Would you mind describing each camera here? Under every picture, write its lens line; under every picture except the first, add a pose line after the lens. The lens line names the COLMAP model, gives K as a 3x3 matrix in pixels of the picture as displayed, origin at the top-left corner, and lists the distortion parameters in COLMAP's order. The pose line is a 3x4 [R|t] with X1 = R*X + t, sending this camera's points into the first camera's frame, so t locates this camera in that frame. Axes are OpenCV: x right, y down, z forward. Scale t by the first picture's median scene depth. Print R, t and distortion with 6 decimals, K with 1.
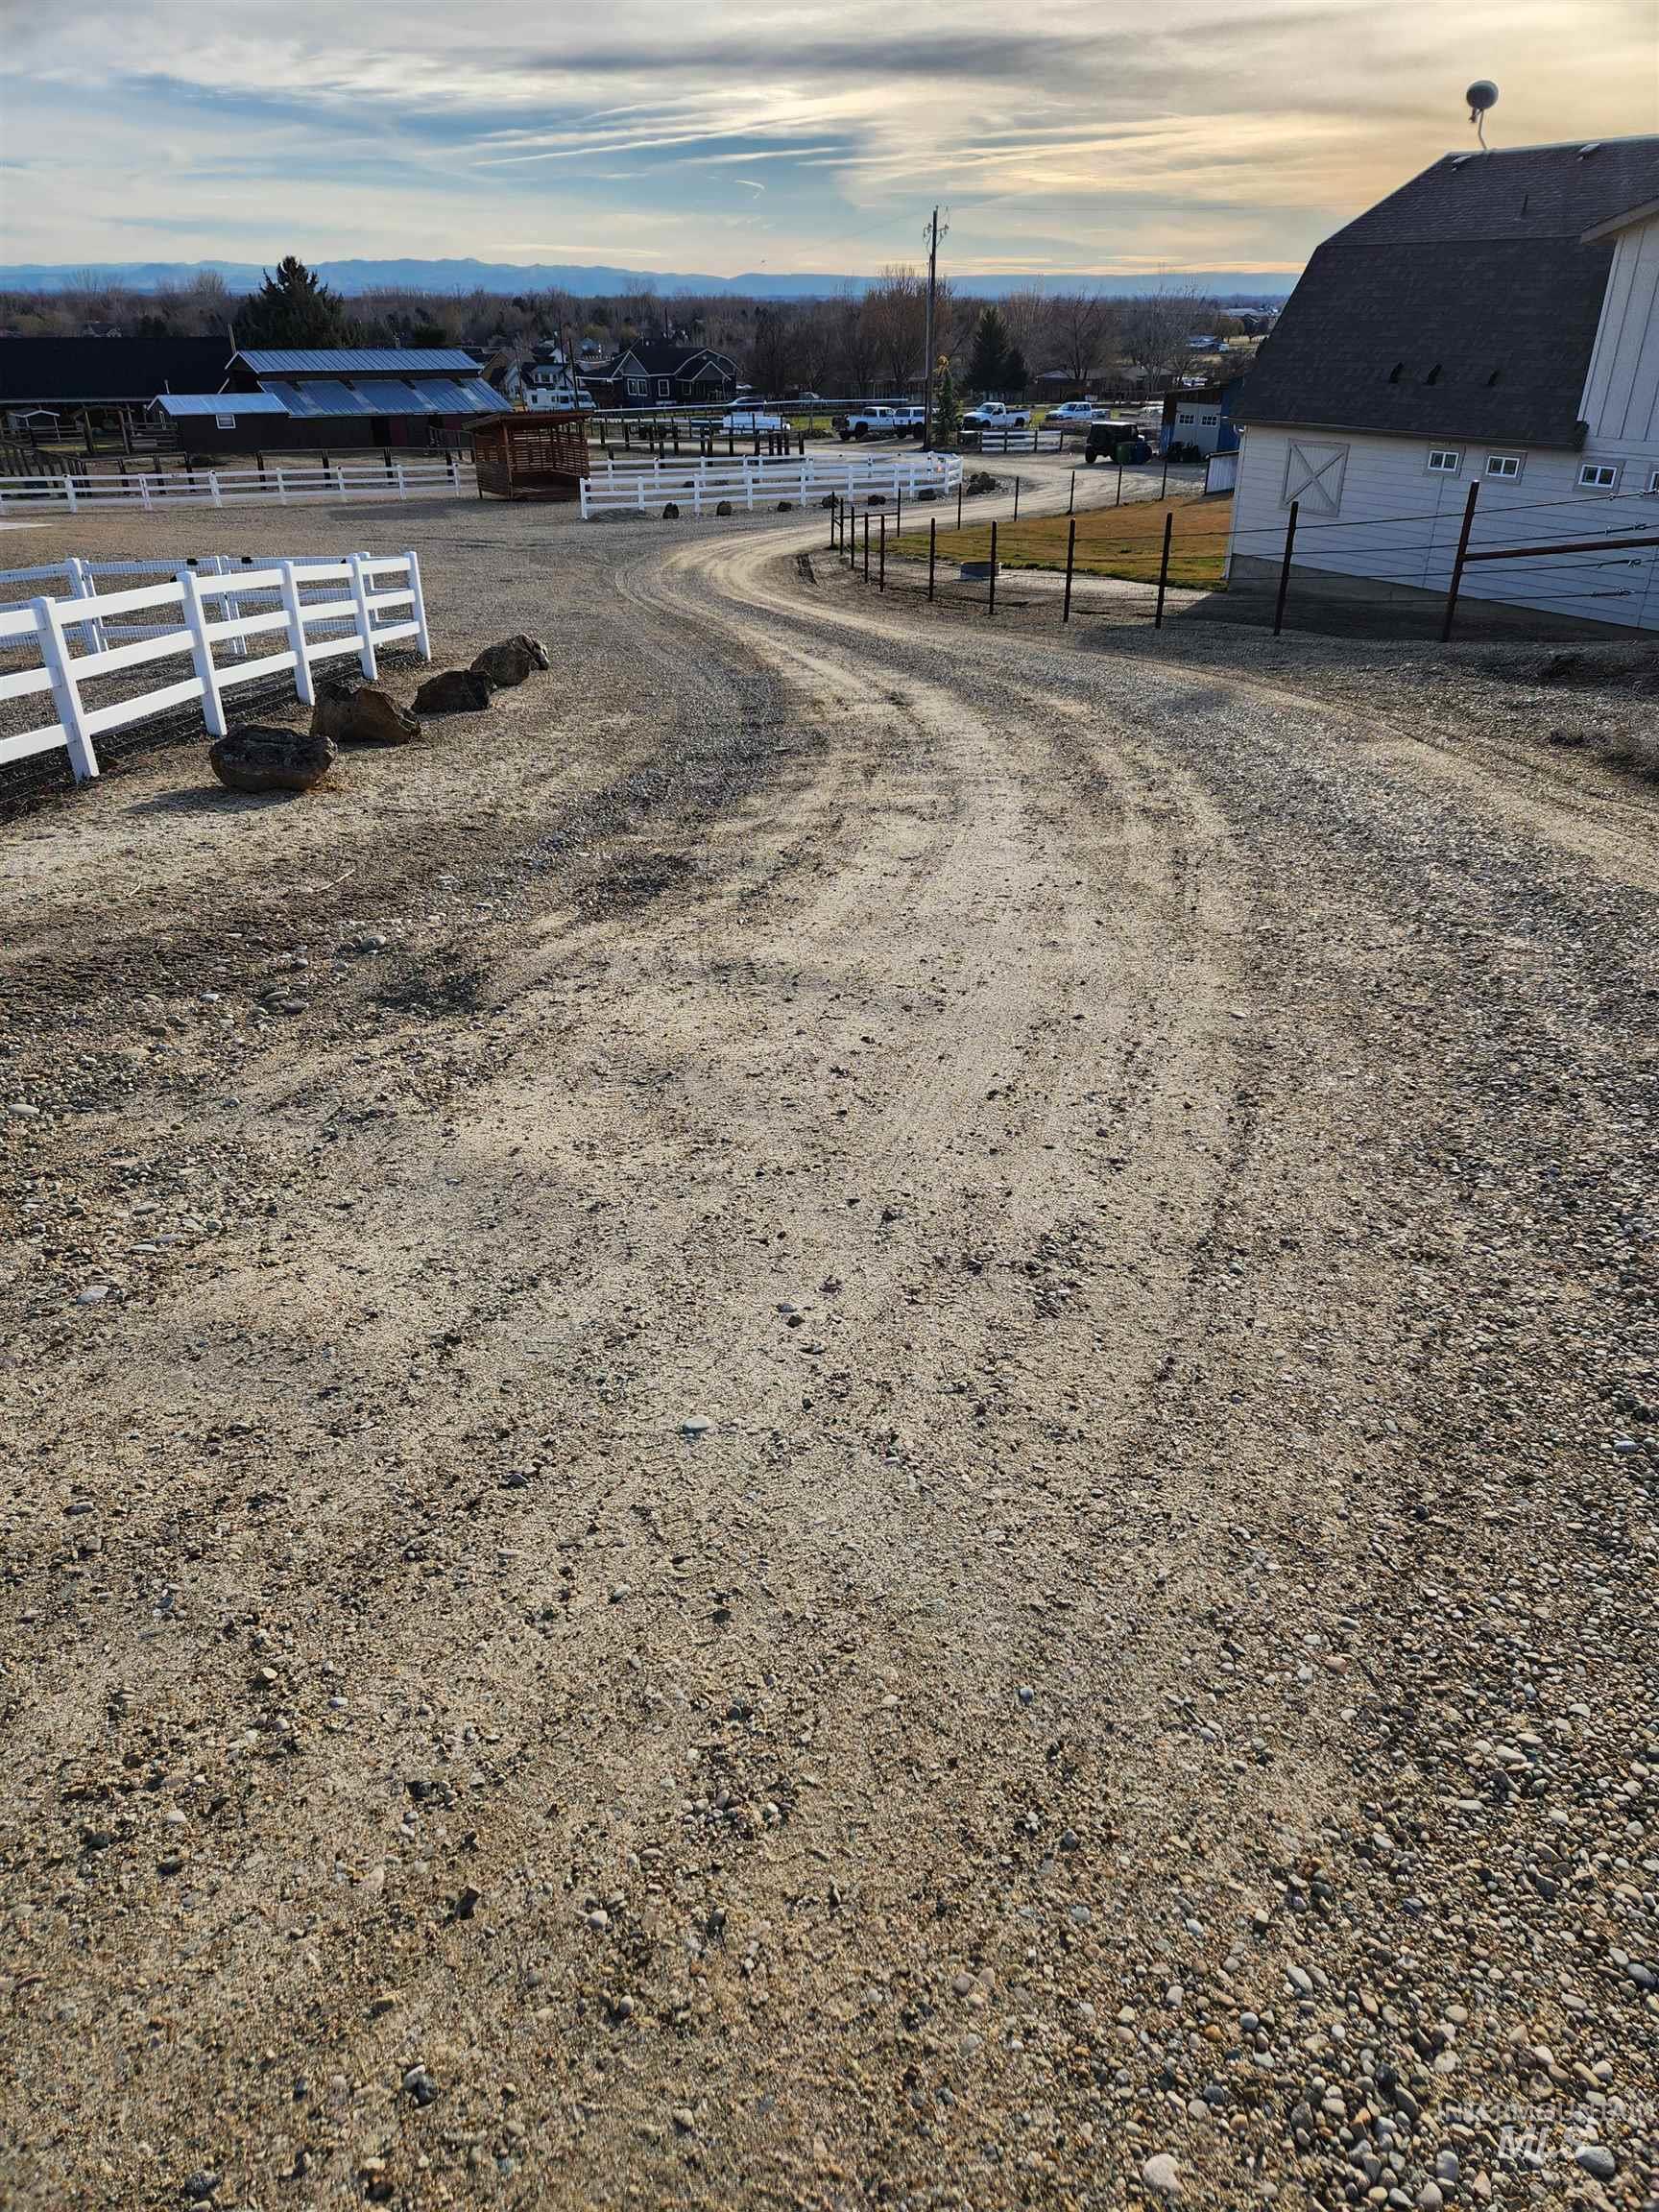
lens RADIAL K [[1482.6, 0, 829.7], [0, 1482.6, 1111.8], [0, 0, 1]] dist [0.035220, 0.001605]
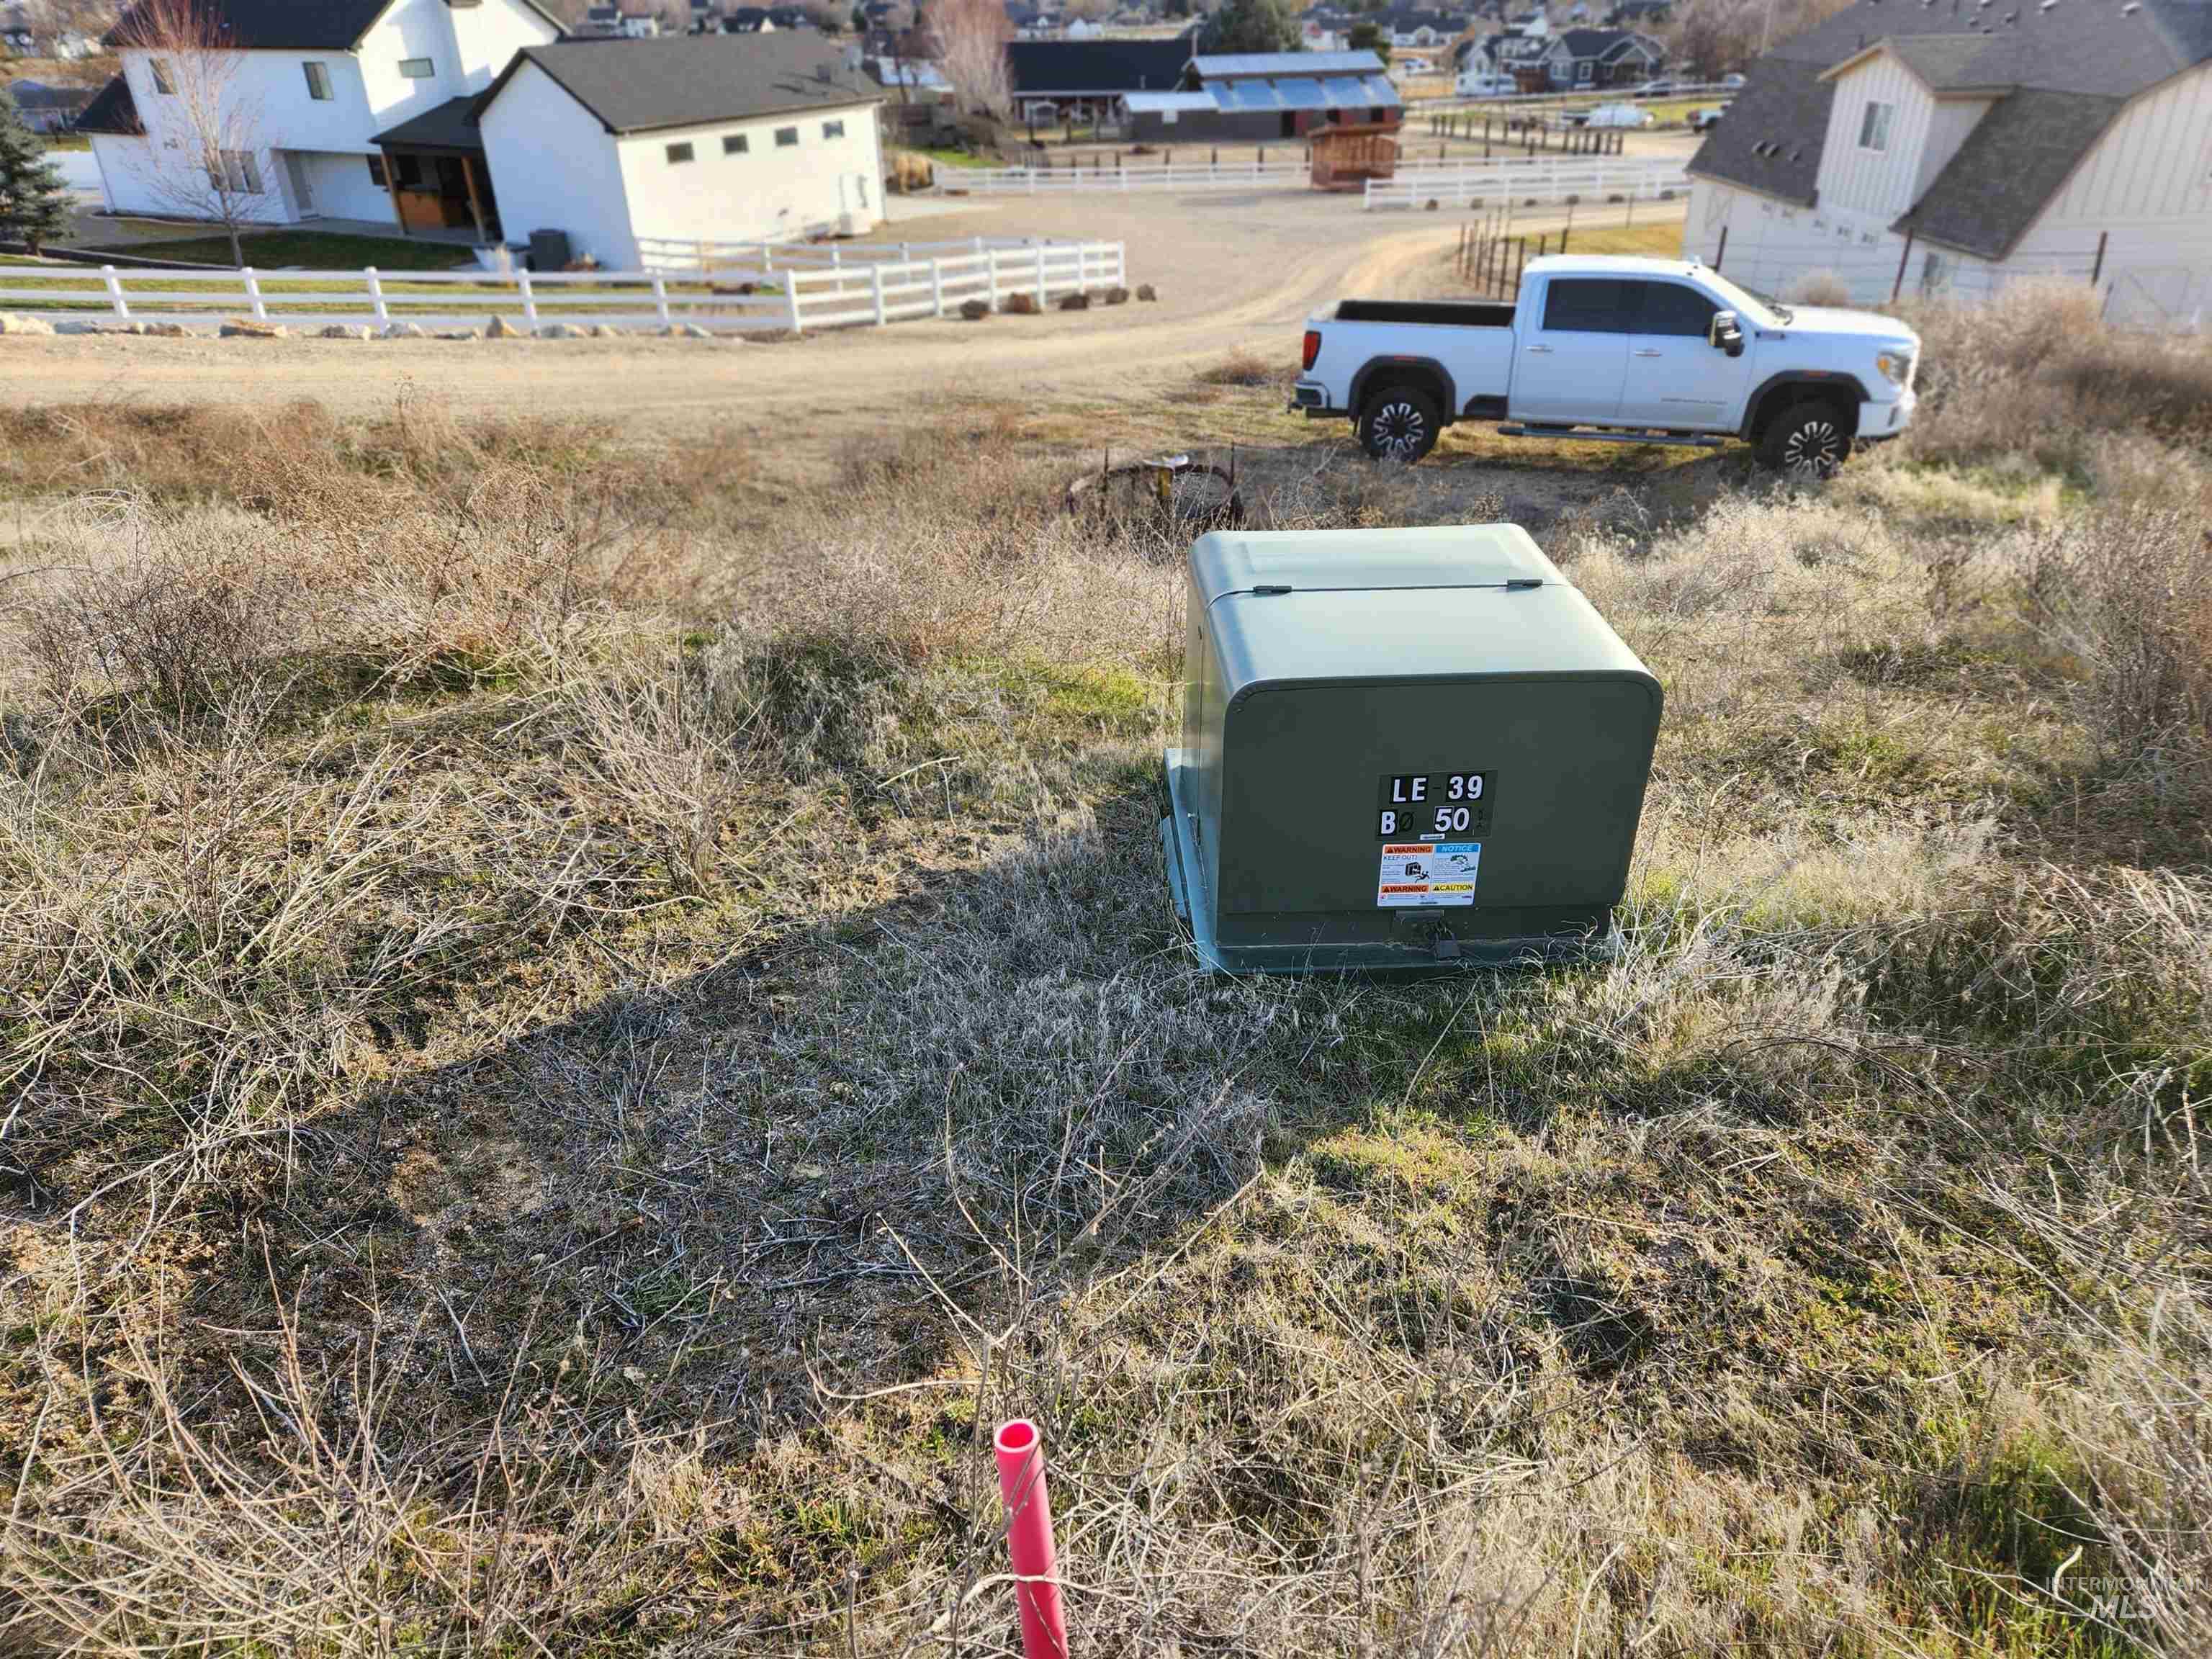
lens RADIAL K [[1482.6, 0, 1108.0], [0, 1482.6, 828.3], [0, 0, 1]] dist [0.035220, 0.001605]
pose [[0.906103, 0.194007, -0.375949, 0.134493], [-0.183098, 0.980949, 0.064917, 0.051276], [0.381381, 0.010014, 0.924364, -0.164692]]
